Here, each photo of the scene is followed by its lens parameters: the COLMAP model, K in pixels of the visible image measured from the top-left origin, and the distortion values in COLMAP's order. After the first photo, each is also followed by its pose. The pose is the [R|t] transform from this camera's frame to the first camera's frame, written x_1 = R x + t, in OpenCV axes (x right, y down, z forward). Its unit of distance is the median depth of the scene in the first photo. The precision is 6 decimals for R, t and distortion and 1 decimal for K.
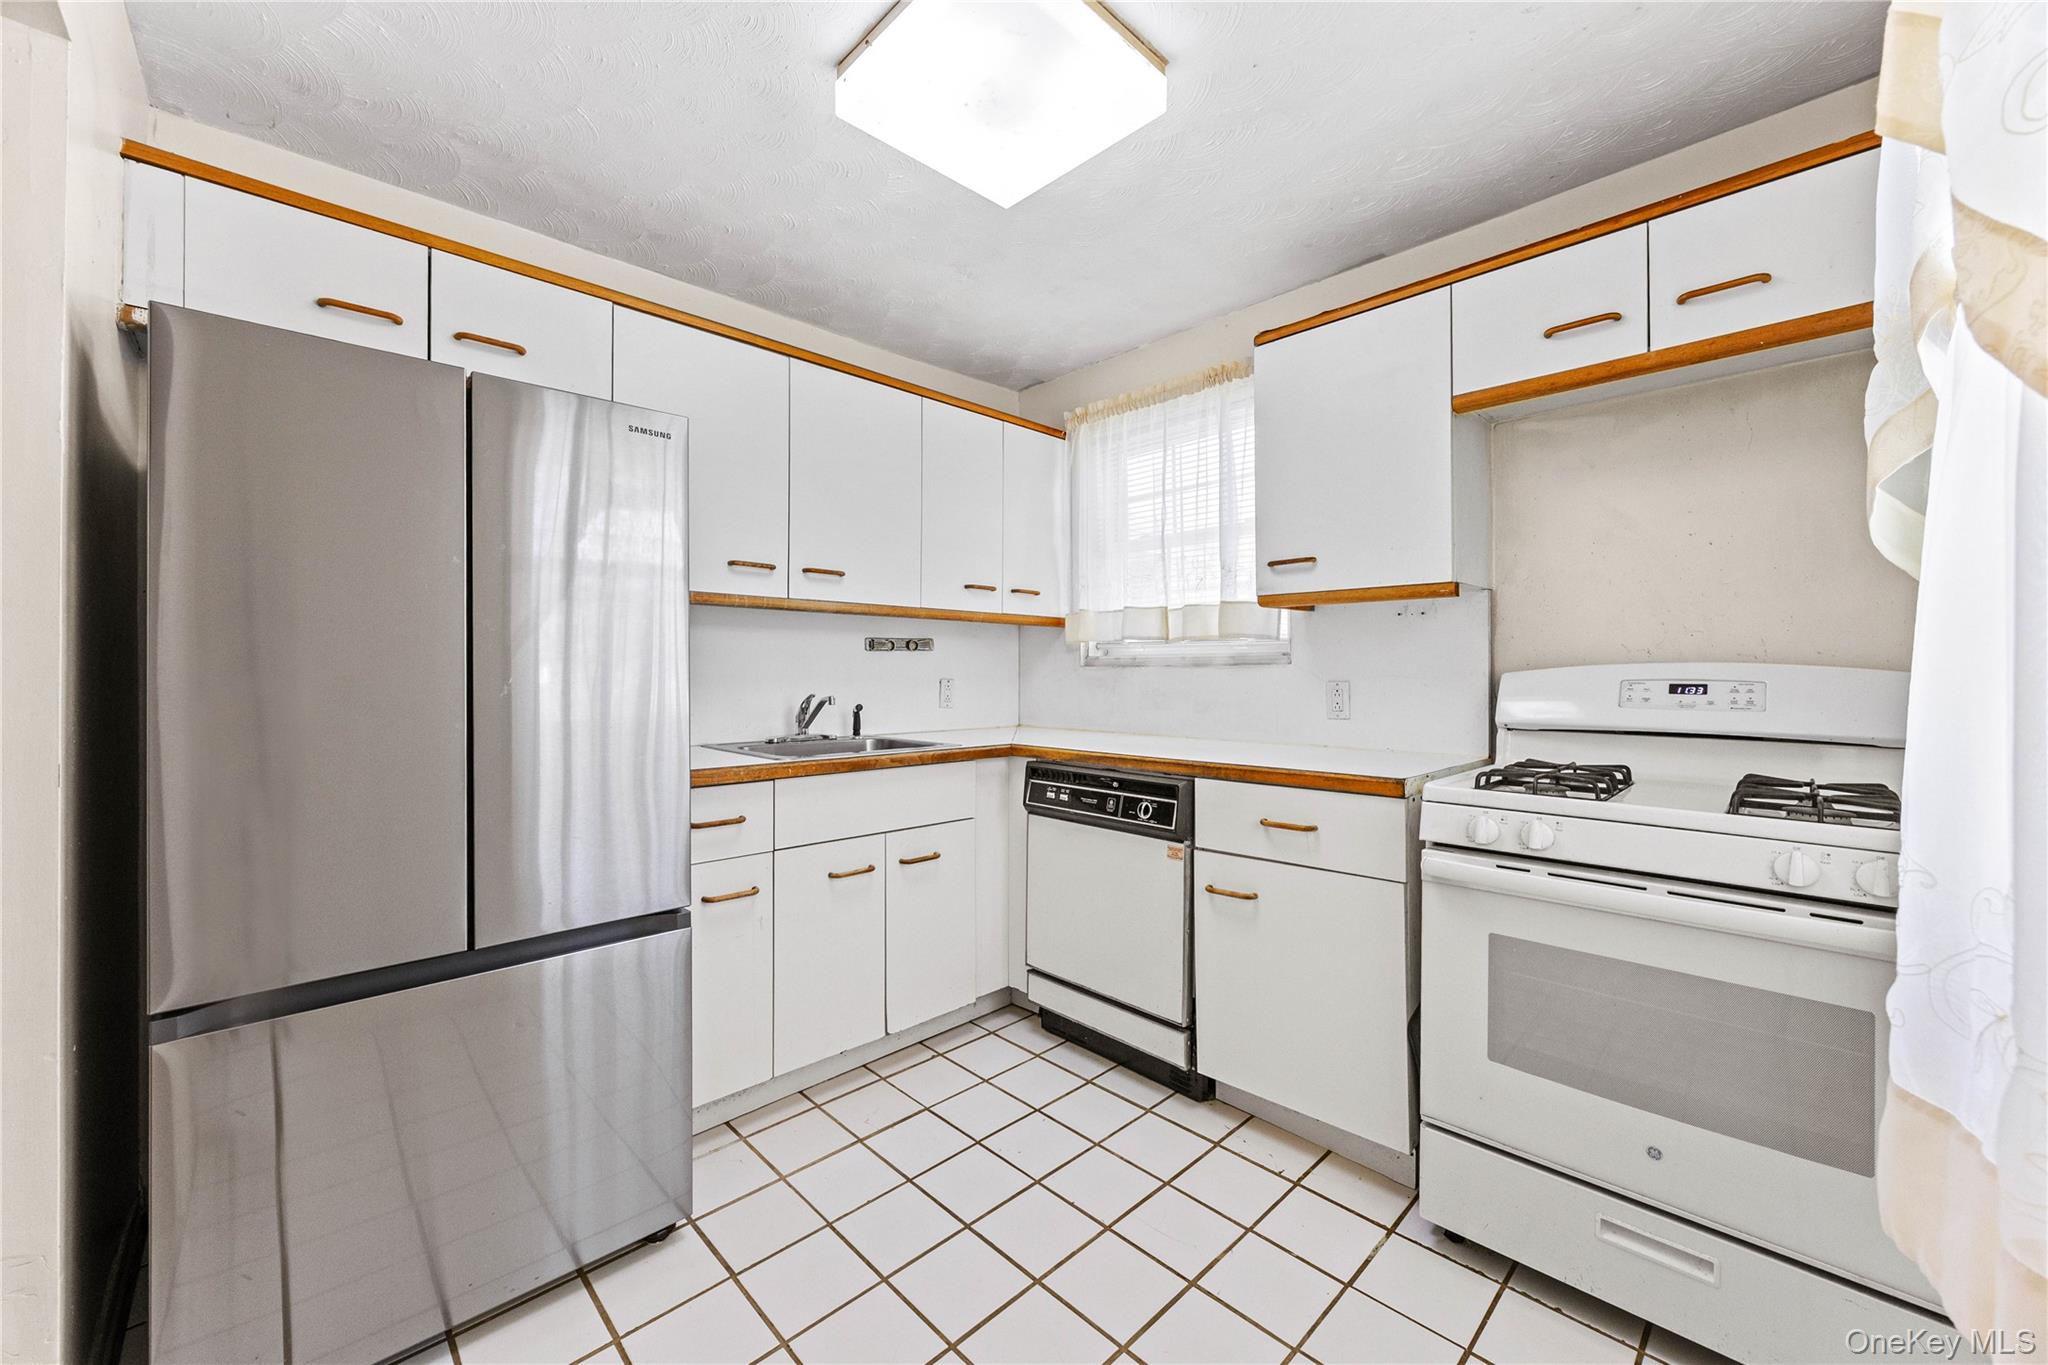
lens RADIAL K [[794.2, 0, 1020.7], [0, 794.2, 670.0], [0, 0, 1]] dist [0.000394, 0.000029]
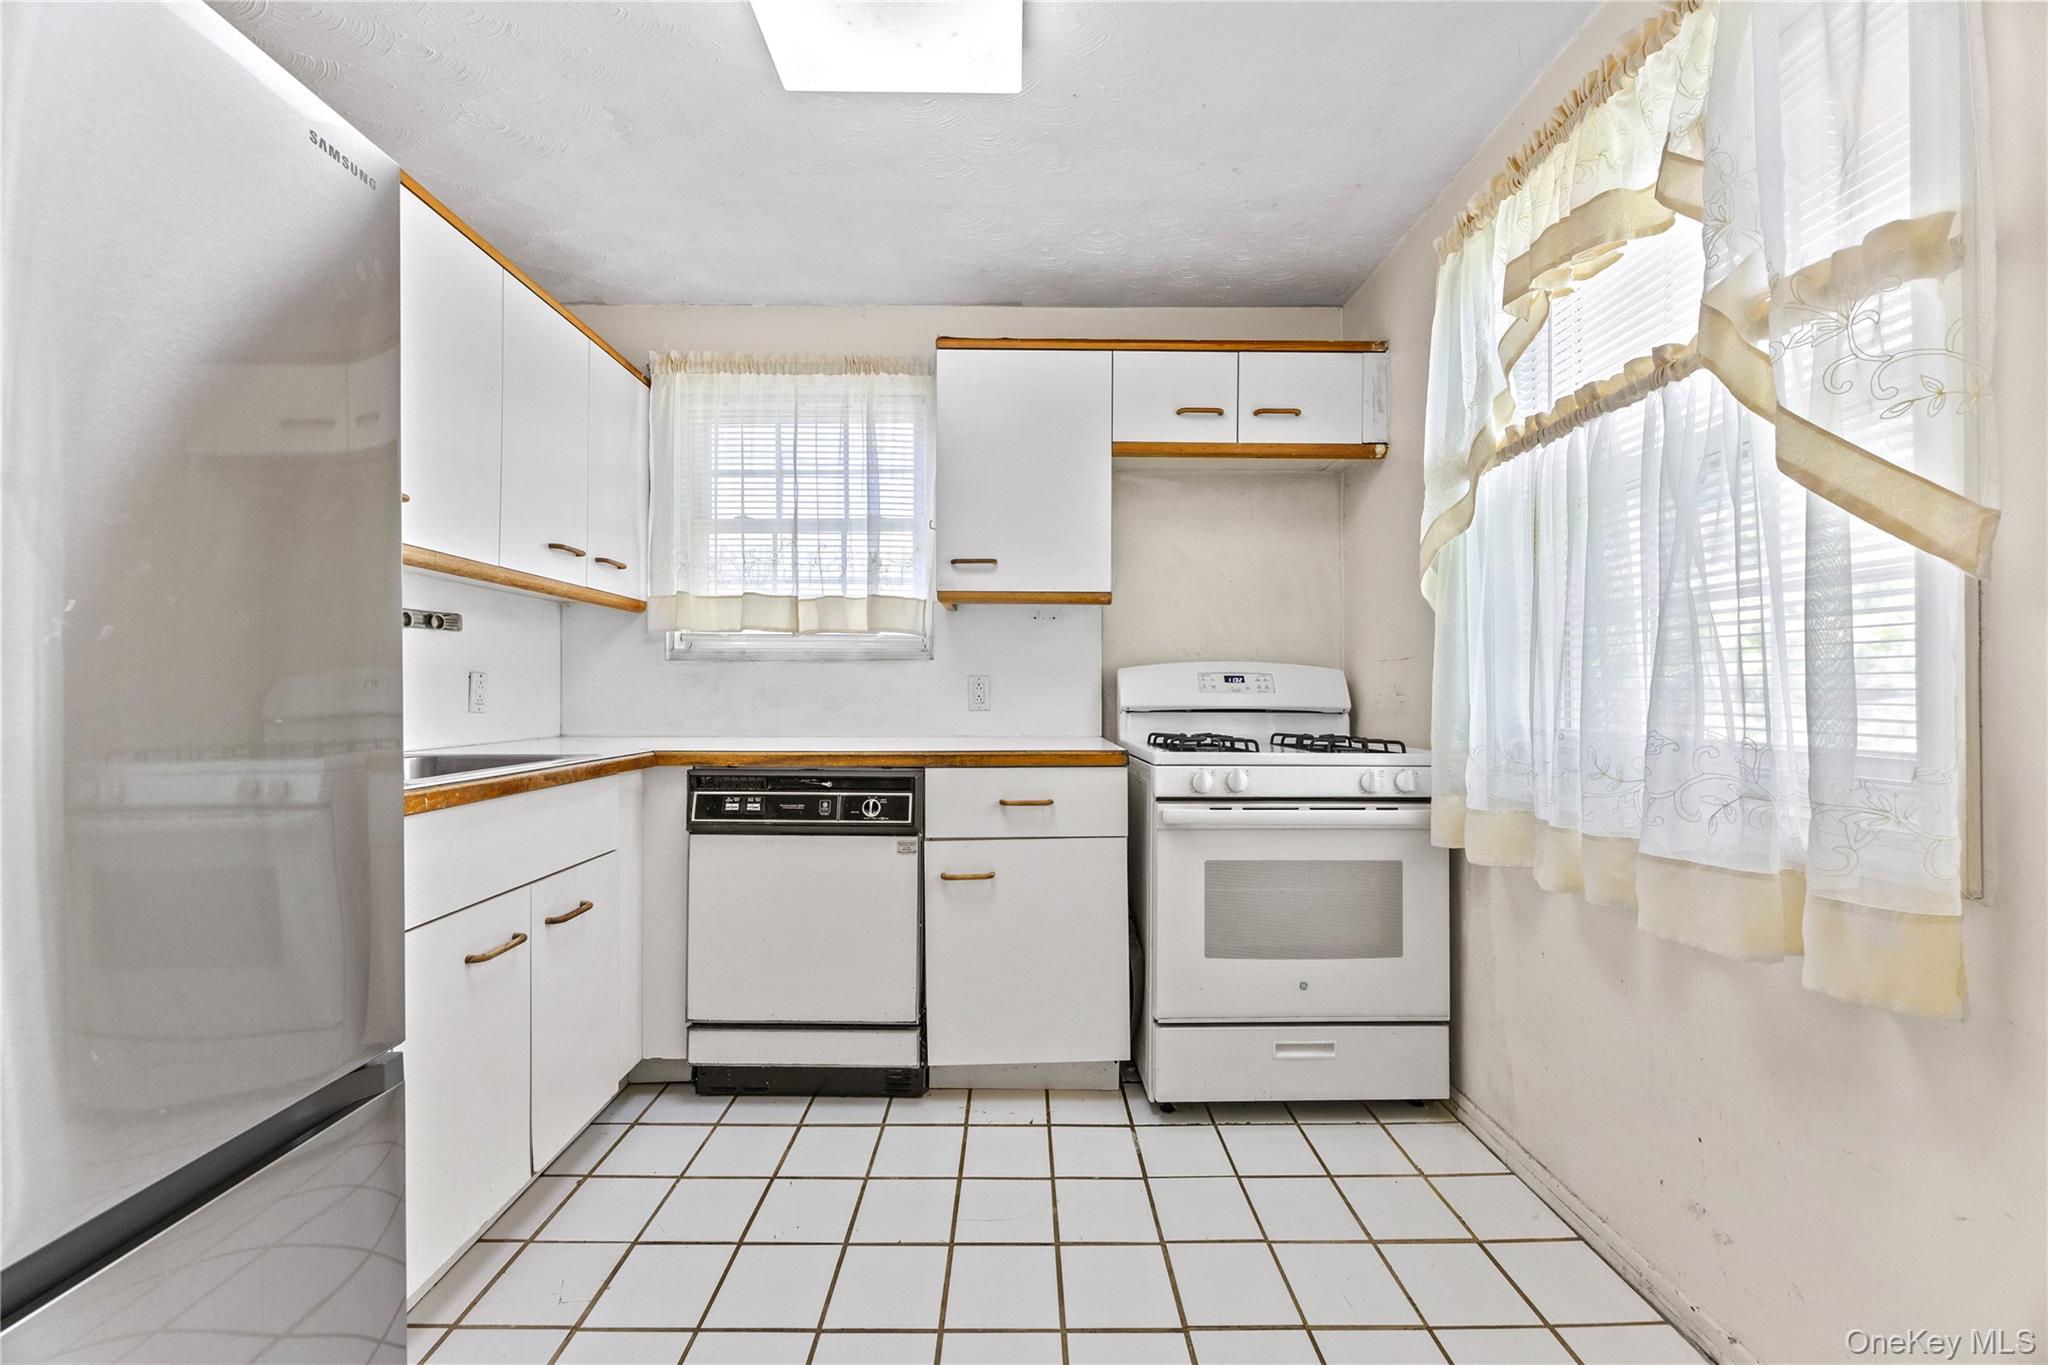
lens RADIAL K [[787.0, 0, 1023.6], [0, 787.0, 689.1], [0, 0, 1]] dist [0.000180, -0.000027]
pose [[0.689784, 0.002879, 0.724010, -0.392695], [-0.003668, 0.999993, -0.000481, 0.036556], [-0.724006, -0.002324, 0.689790, 0.231395]]
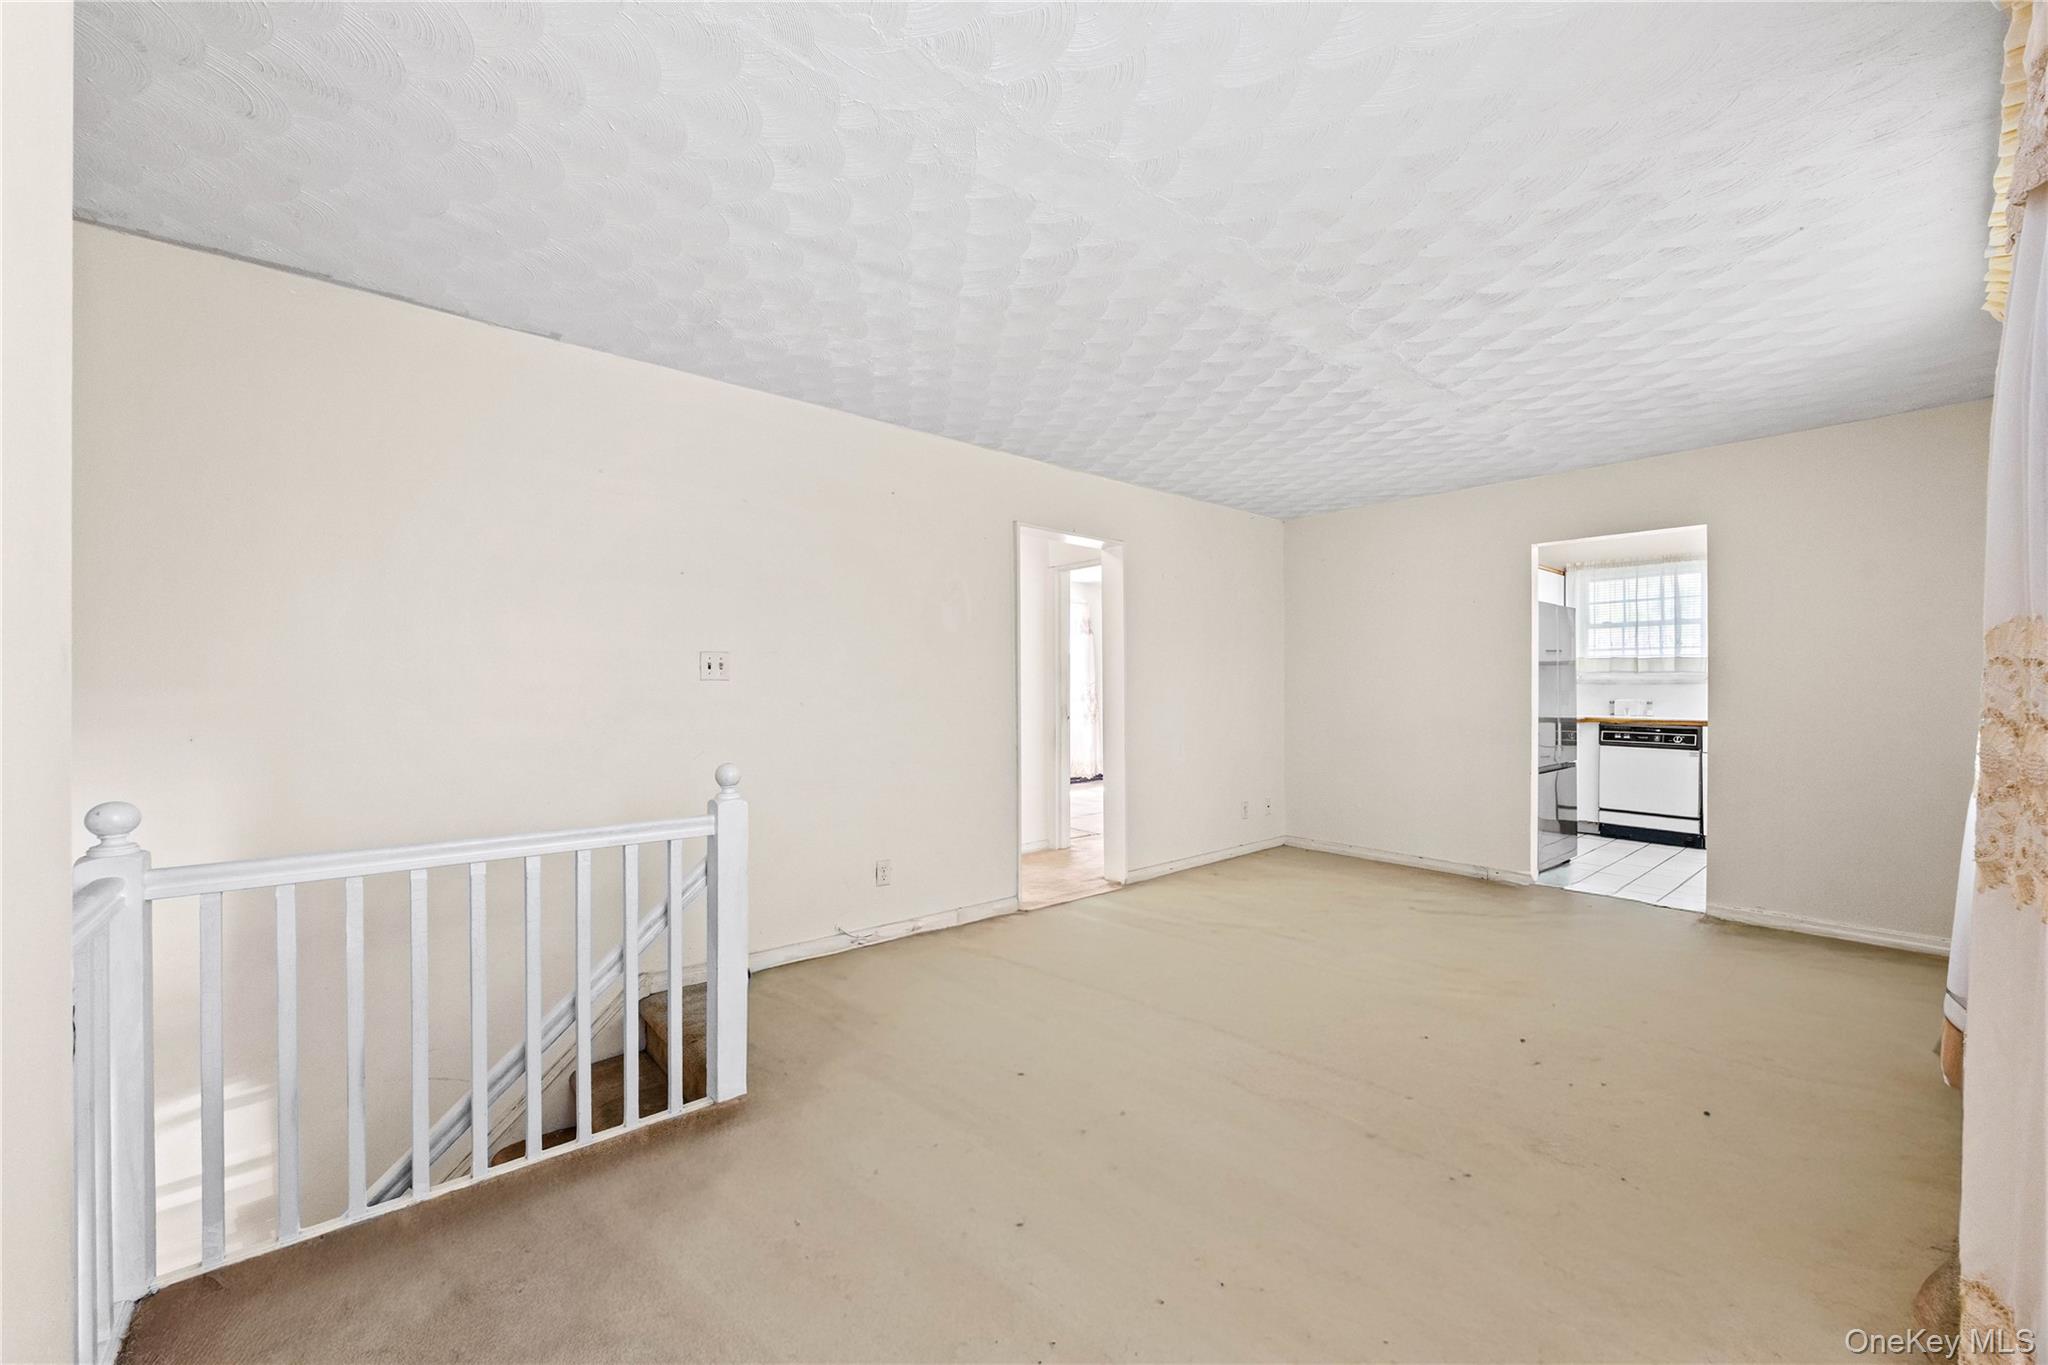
lens RADIAL K [[787.0, 0, 1023.6], [0, 787.0, 689.1], [0, 0, 1]] dist [0.000180, -0.000027]
pose [[0.997529, -0.004309, -0.070123, -1.827087], [0.004881, 0.999956, 0.007989, -0.021394], [0.070086, -0.008312, 0.997506, -1.757673]]
